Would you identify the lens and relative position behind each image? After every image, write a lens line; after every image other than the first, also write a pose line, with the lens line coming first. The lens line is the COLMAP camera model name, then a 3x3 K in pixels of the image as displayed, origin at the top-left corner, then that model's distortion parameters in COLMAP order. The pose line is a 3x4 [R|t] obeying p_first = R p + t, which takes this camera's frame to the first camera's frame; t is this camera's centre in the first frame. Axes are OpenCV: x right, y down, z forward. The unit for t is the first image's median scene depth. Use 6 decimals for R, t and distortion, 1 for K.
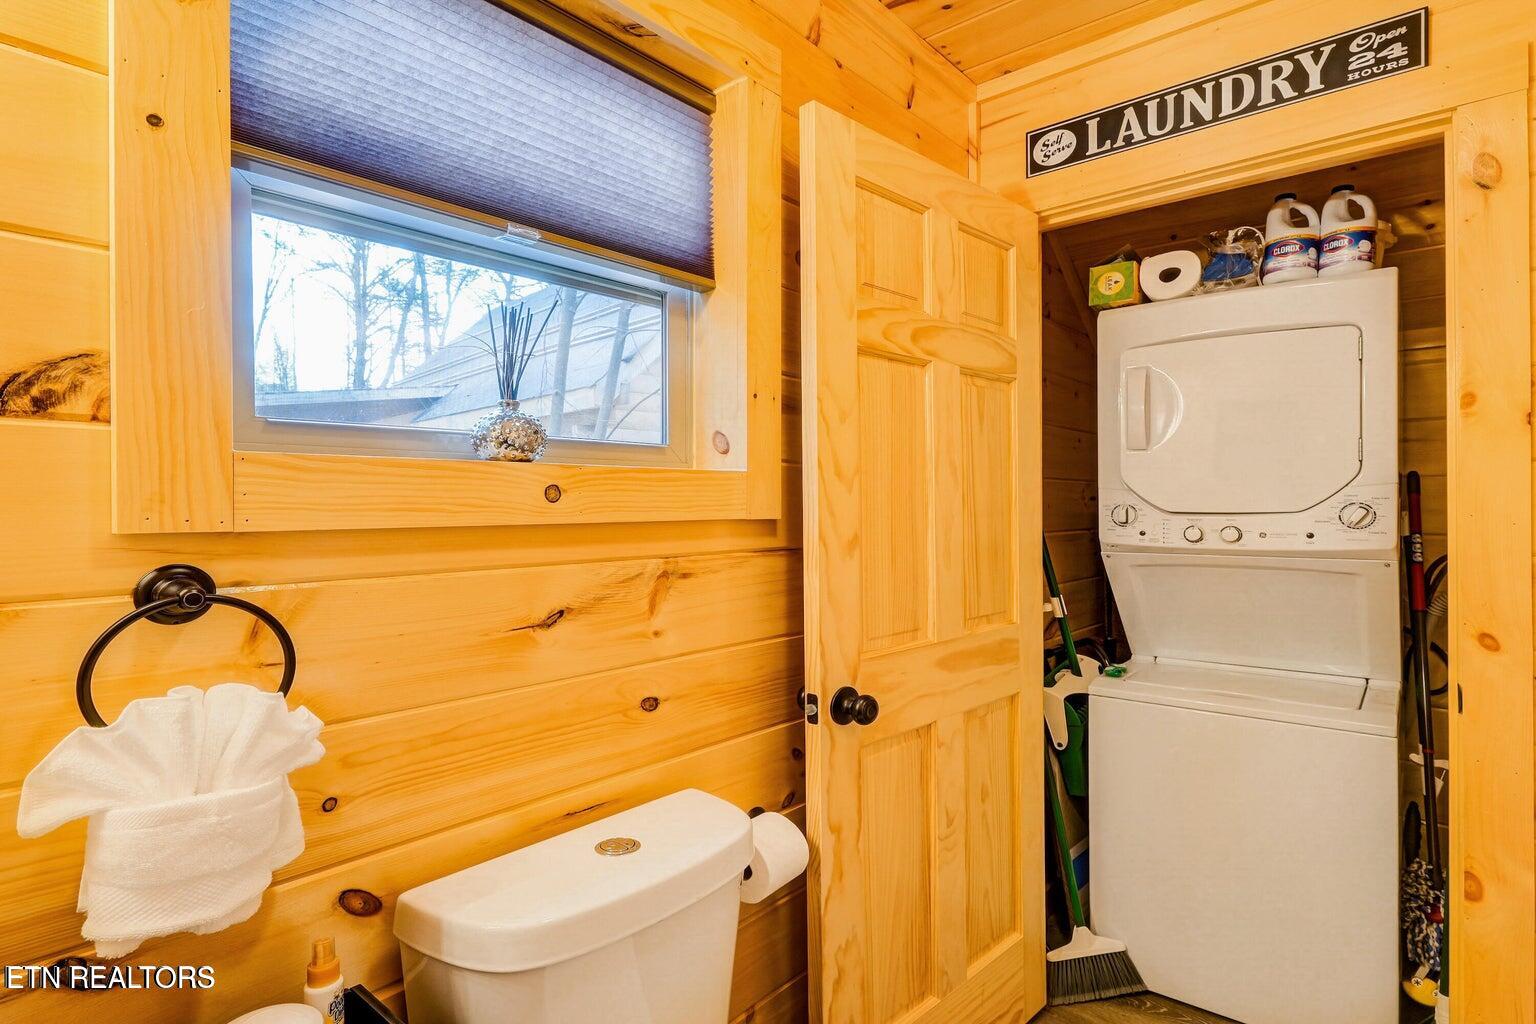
lens RADIAL K [[794.4, 0, 768.0], [0, 794.4, 512.0], [0, 0, 1]] dist [0.000086, 0.000097]
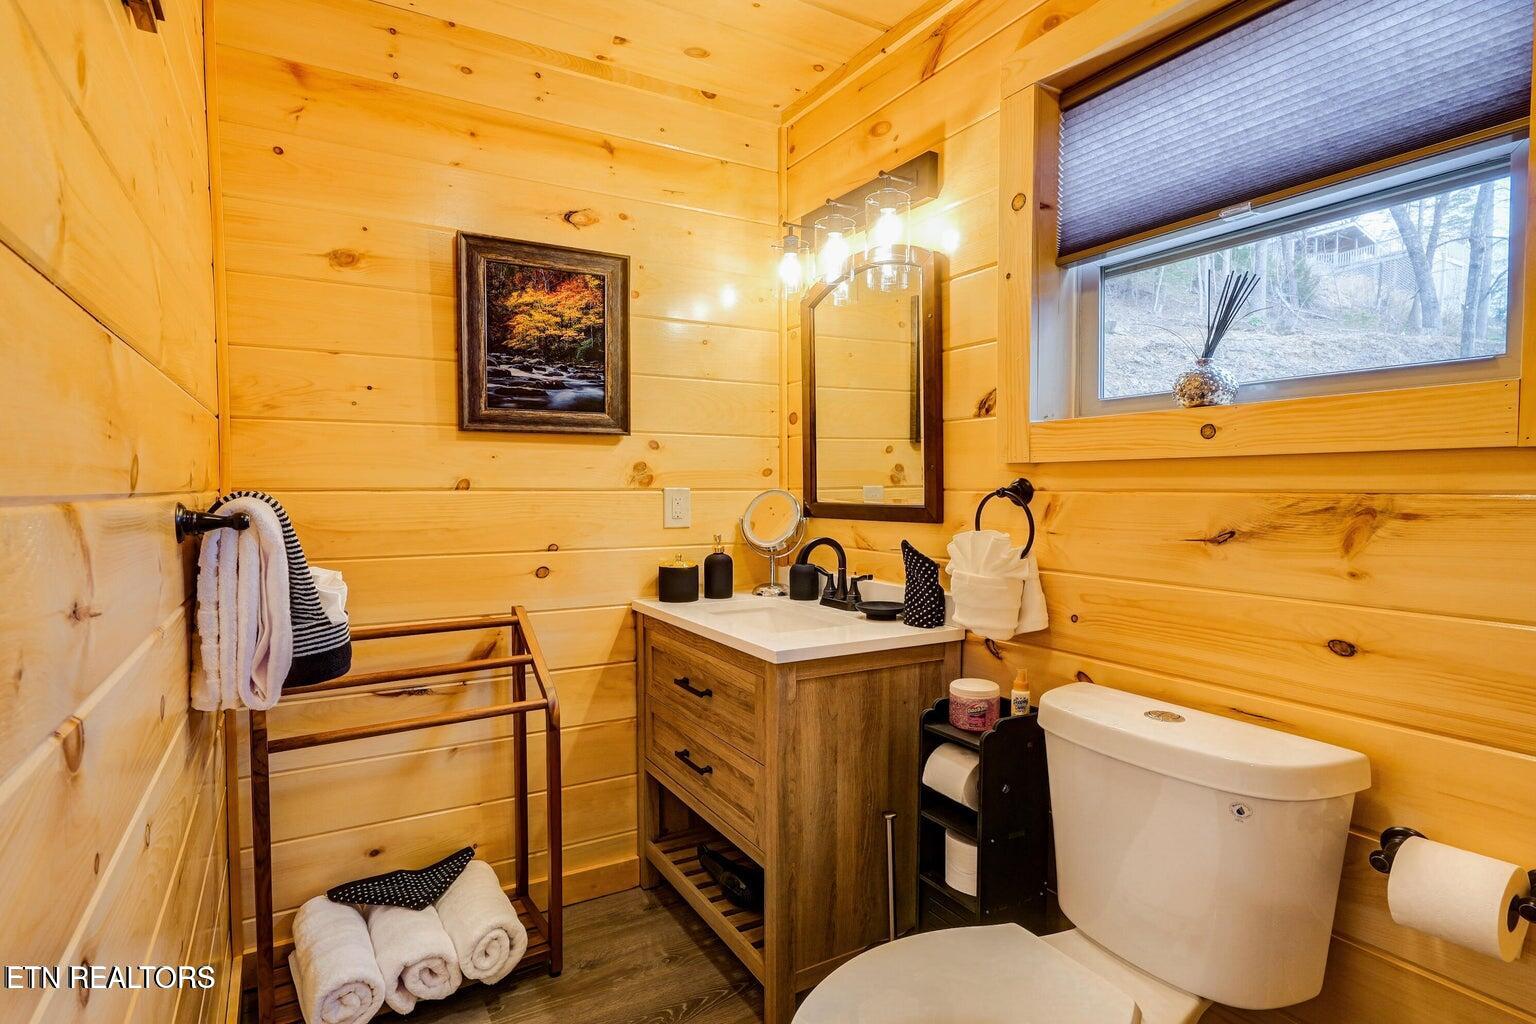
lens RADIAL K [[801.9, 0, 764.3], [0, 801.9, 507.9], [0, 0, 1]] dist [0.001587, 0.000329]
pose [[-0.316438, 0.033273, -0.948029, 1.073234], [-0.004104, 0.999327, 0.036443, 0.049813], [0.948604, 0.015422, -0.316089, 0.727166]]
